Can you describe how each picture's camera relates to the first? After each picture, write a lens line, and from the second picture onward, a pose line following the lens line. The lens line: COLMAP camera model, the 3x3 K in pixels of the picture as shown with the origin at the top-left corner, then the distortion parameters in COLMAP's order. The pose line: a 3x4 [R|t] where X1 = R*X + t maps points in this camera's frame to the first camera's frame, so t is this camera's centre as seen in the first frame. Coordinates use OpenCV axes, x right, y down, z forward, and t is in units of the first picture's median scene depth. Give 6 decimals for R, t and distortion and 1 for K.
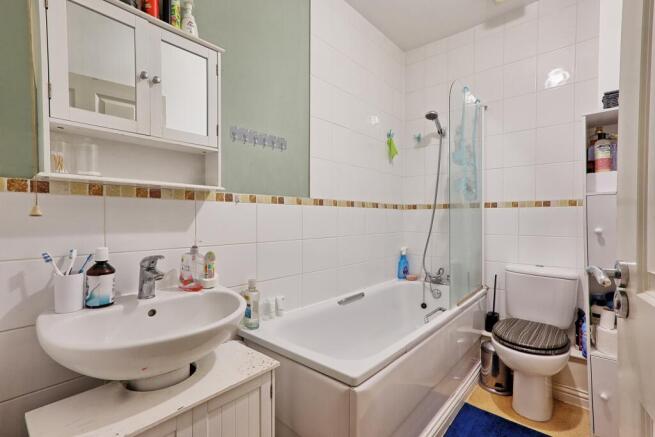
lens RADIAL K [[305.3, 0, 330.2], [0, 305.3, 219.8], [0, 0, 1]] dist [-0.039171, 0.046687]
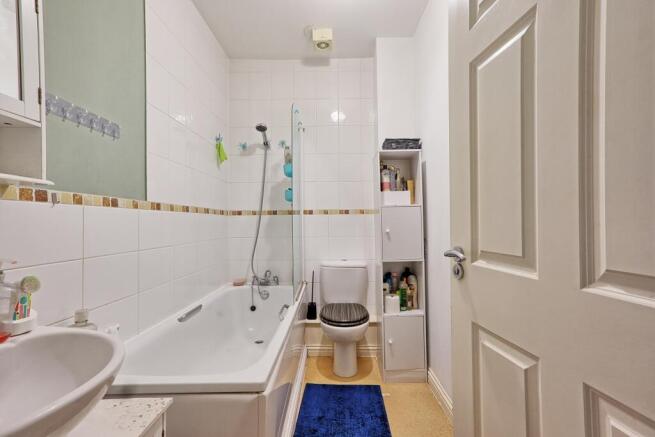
lens RADIAL K [[305.3, 0, 330.2], [0, 305.3, 219.8], [0, 0, 1]] dist [-0.039171, 0.046687]
pose [[0.765054, 0.000022, 0.643966, -0.212995], [0.012792, 0.999802, -0.015232, -0.000207], [-0.643839, 0.019891, 0.764902, 0.041724]]
